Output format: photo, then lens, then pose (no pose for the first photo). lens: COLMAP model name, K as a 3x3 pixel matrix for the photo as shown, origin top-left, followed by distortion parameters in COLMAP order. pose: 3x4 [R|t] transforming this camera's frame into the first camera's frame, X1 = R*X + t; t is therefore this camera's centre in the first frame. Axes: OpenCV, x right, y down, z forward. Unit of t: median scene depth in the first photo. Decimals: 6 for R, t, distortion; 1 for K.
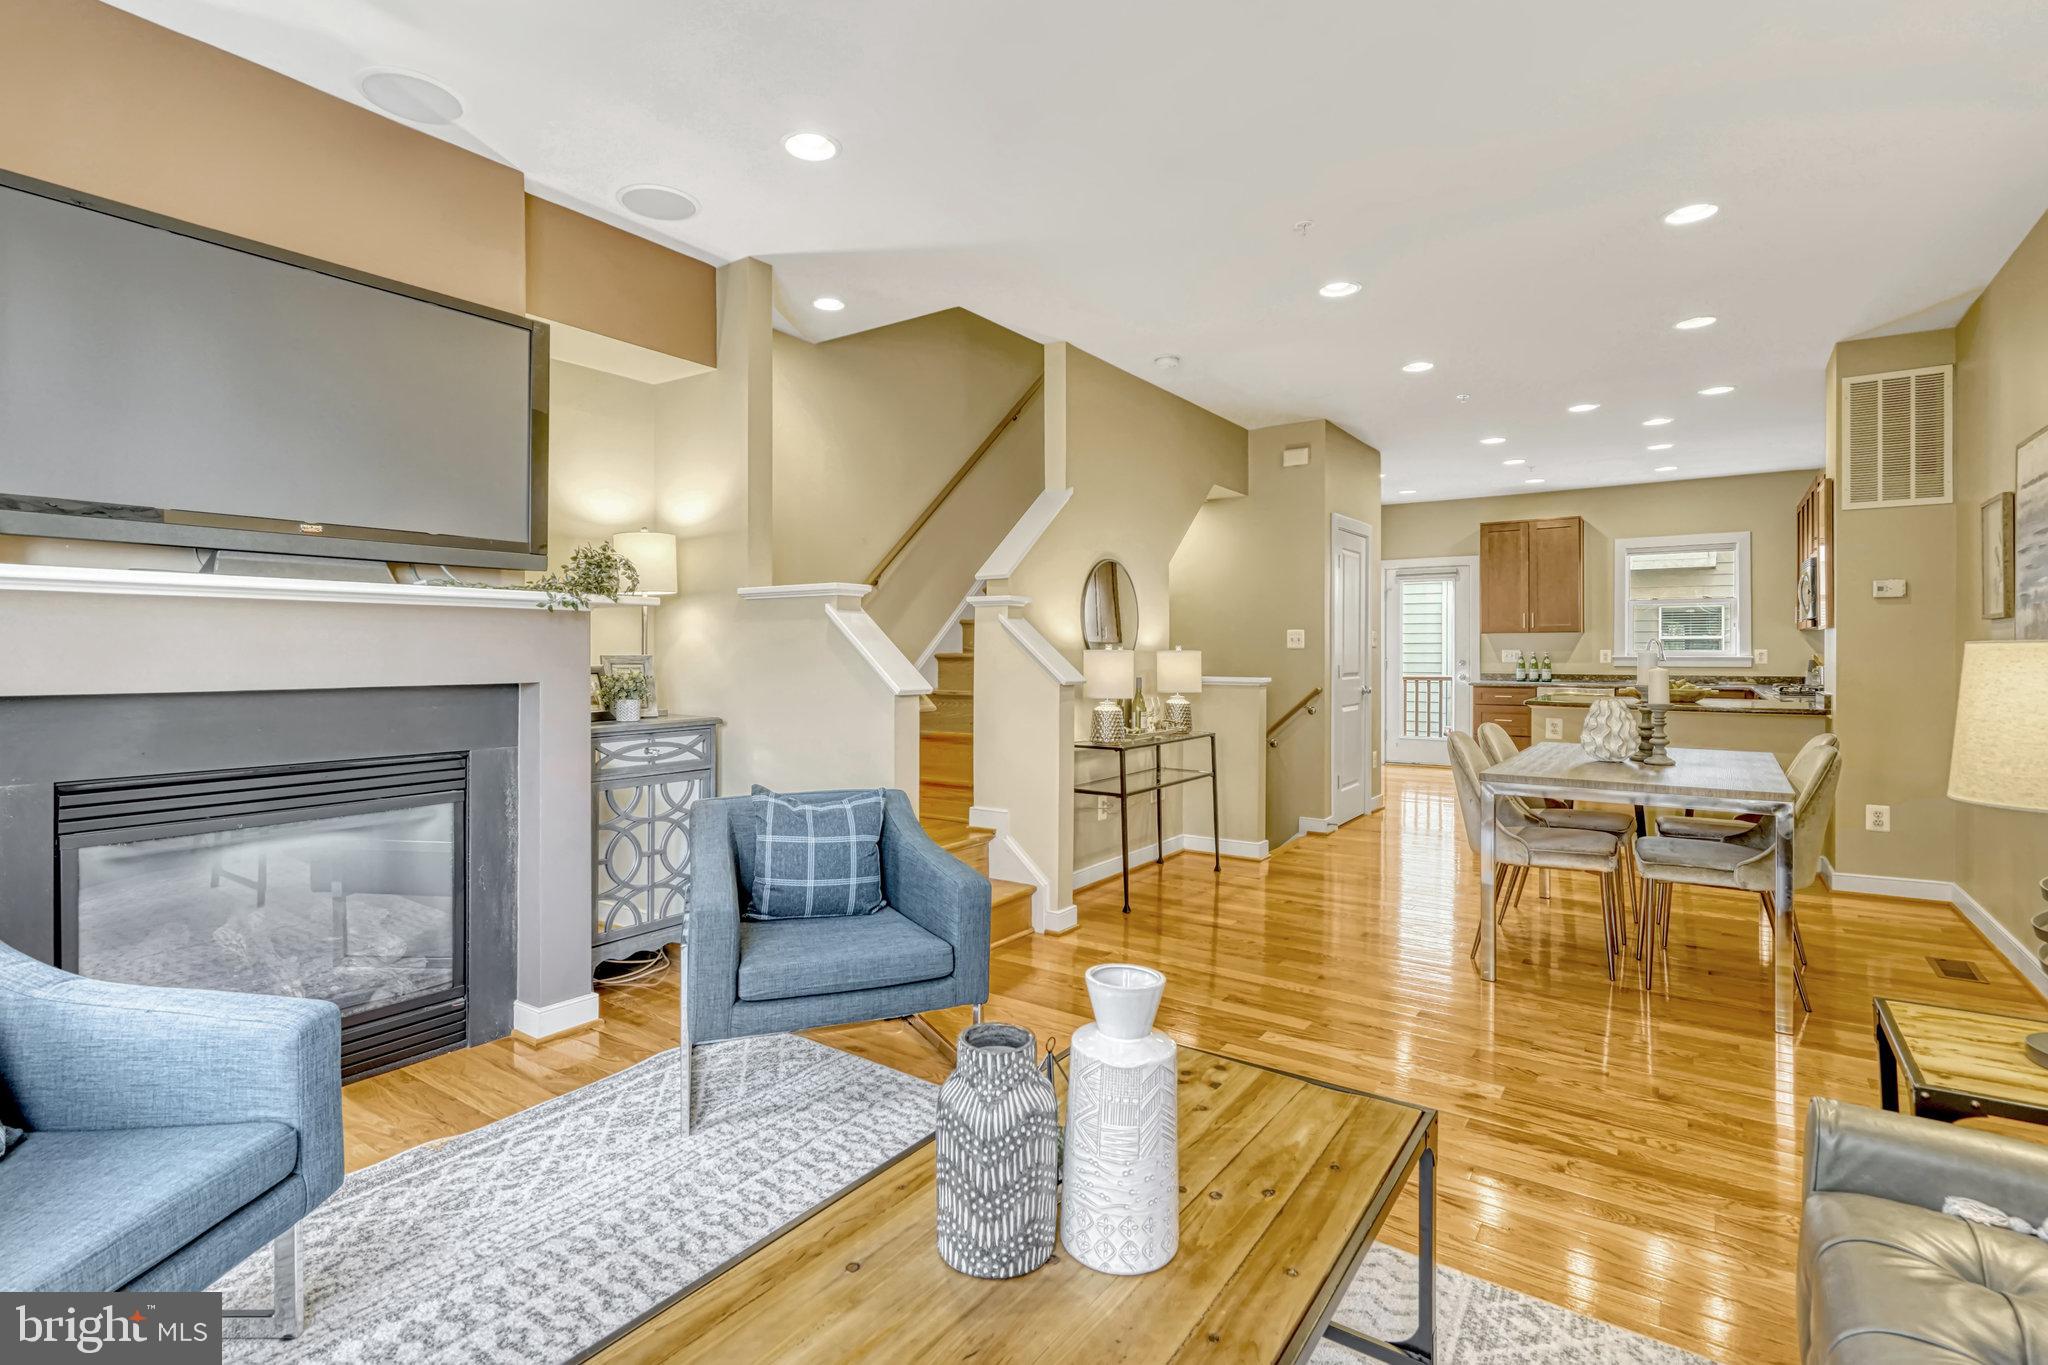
lens RADIAL K [[965.9, 0, 1017.5], [0, 965.9, 650.8], [0, 0, 1]] dist [-0.006241, 0.002987]
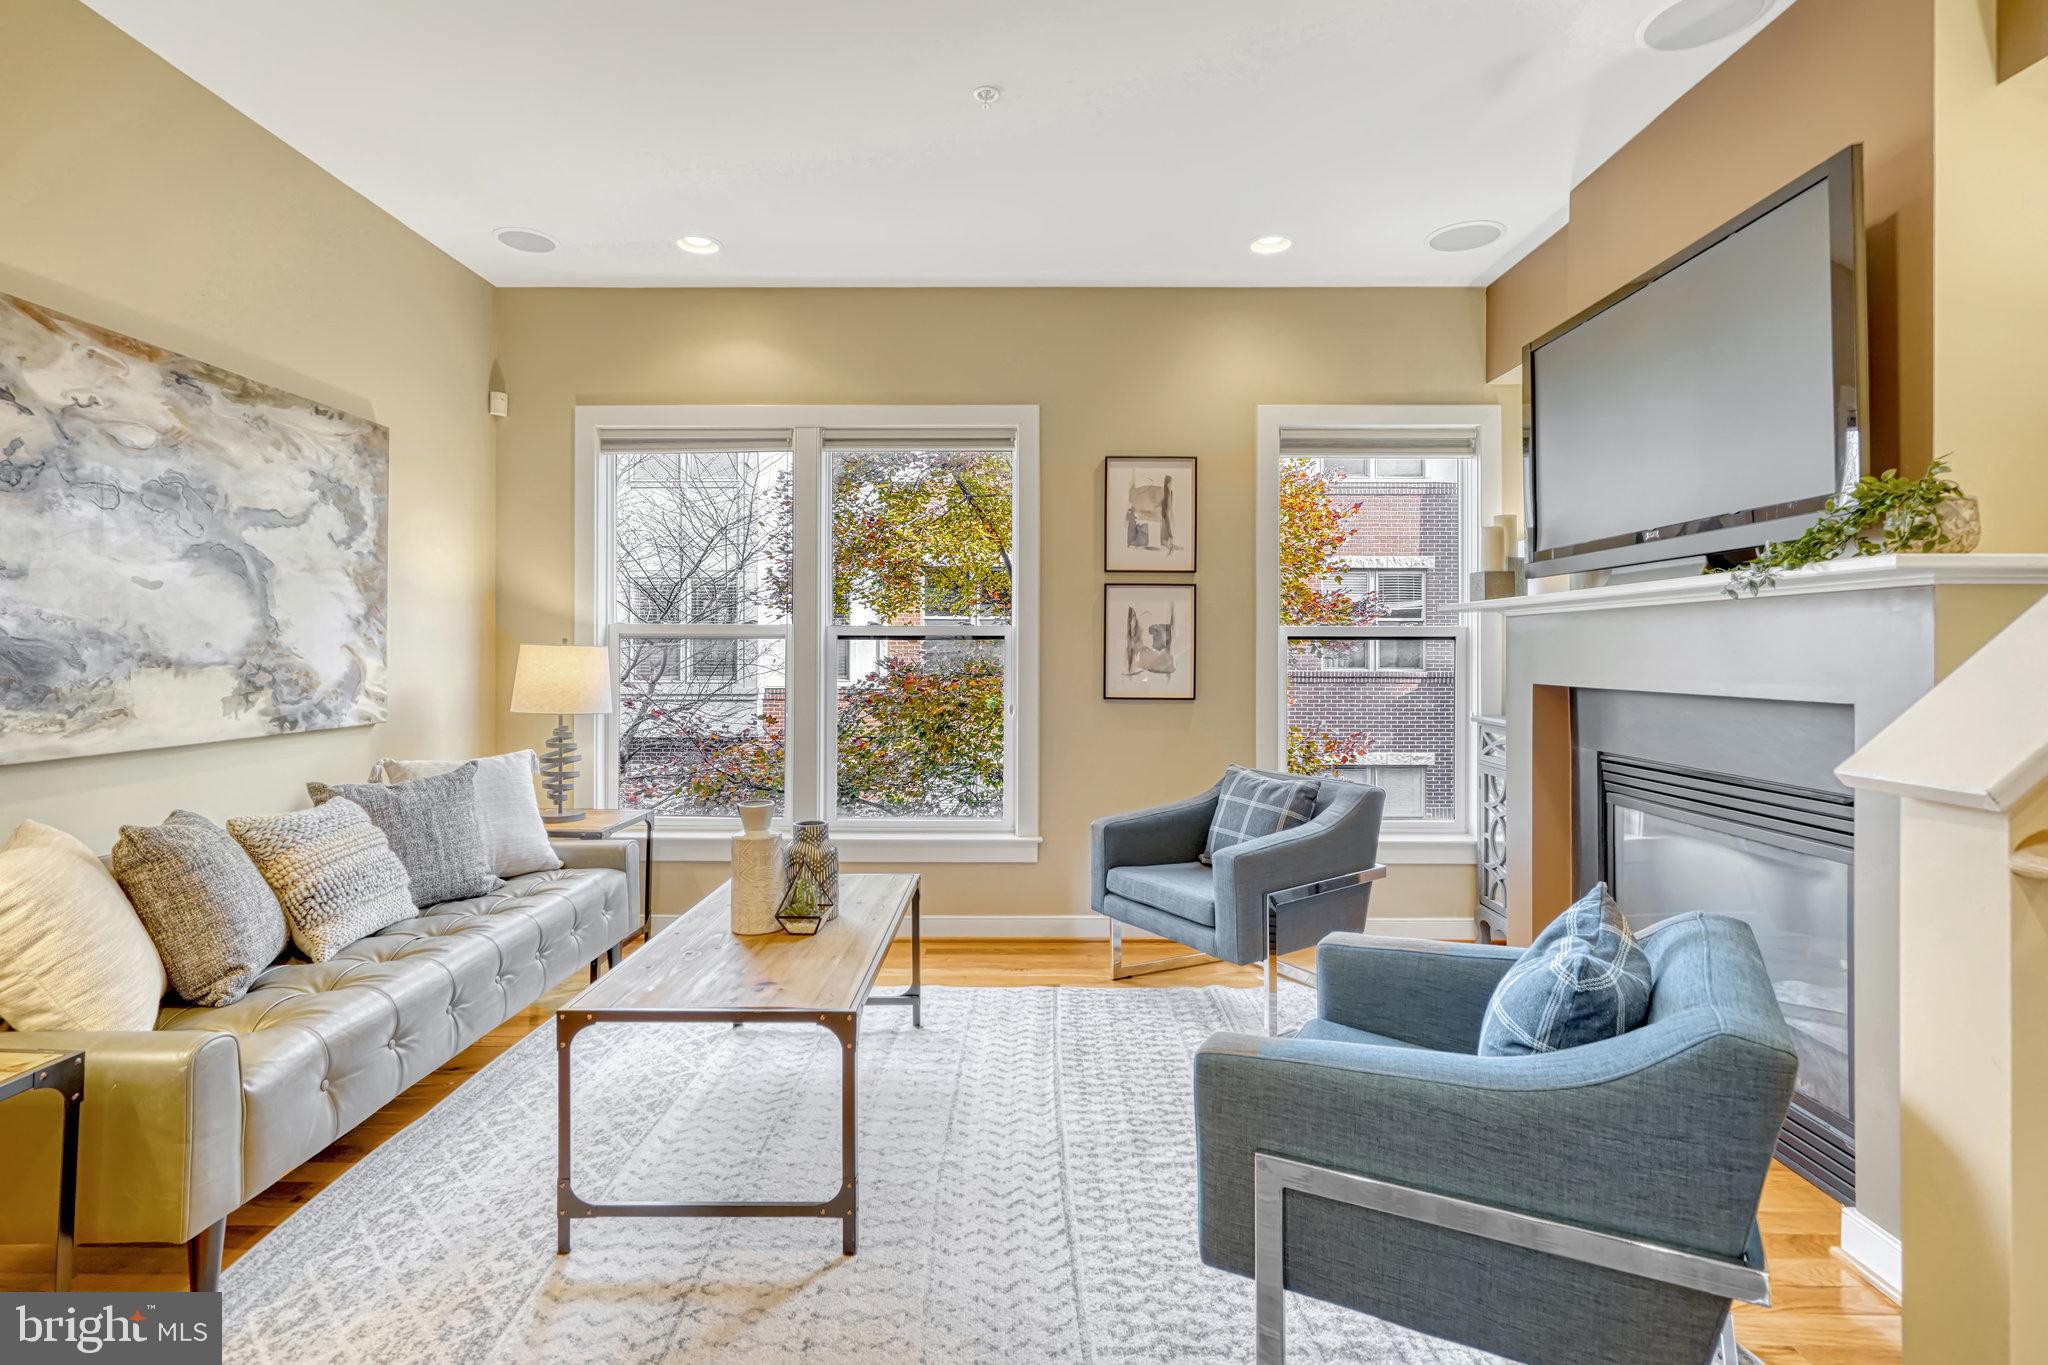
lens RADIAL K [[965.9, 0, 1021.4], [0, 965.9, 643.0], [0, 0, 1]] dist [-0.006241, 0.002987]
pose [[-0.820860, -0.006916, -0.571088, 0.139291], [-0.001611, 0.999951, -0.009795, -0.000234], [0.571128, -0.007121, -0.820830, 0.503190]]
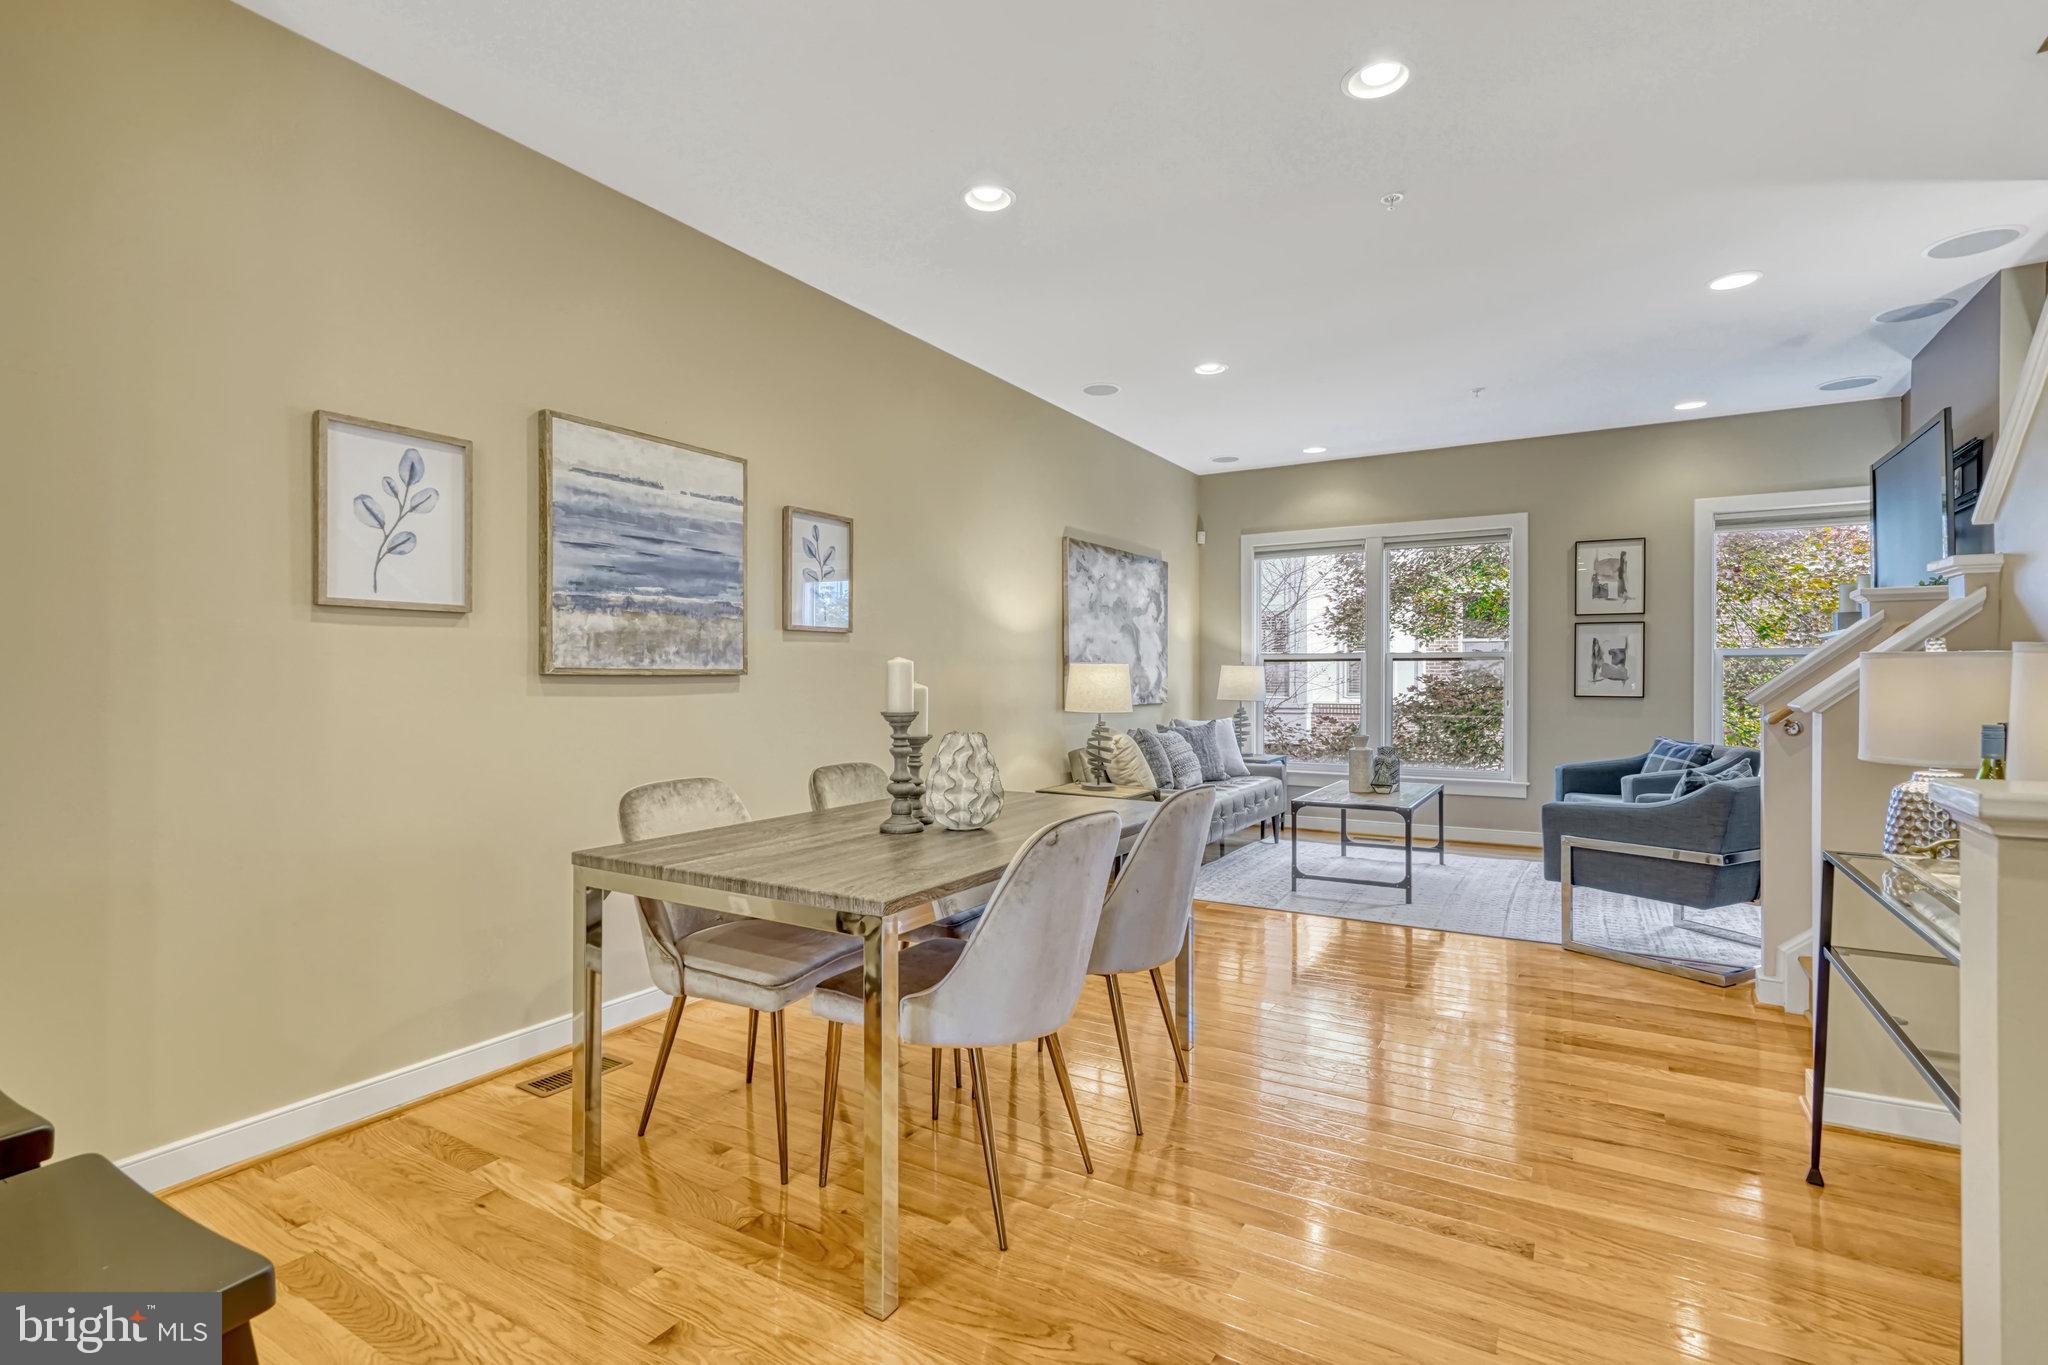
lens RADIAL K [[965.9, 0, 993.5], [0, 965.9, 684.4], [0, 0, 1]] dist [-0.006241, 0.002987]
pose [[-0.998804, 0.001860, -0.048855, 0.348594], [0.001411, 0.999956, 0.009224, 0.006422], [0.048870, 0.009144, -0.998763, 0.916538]]
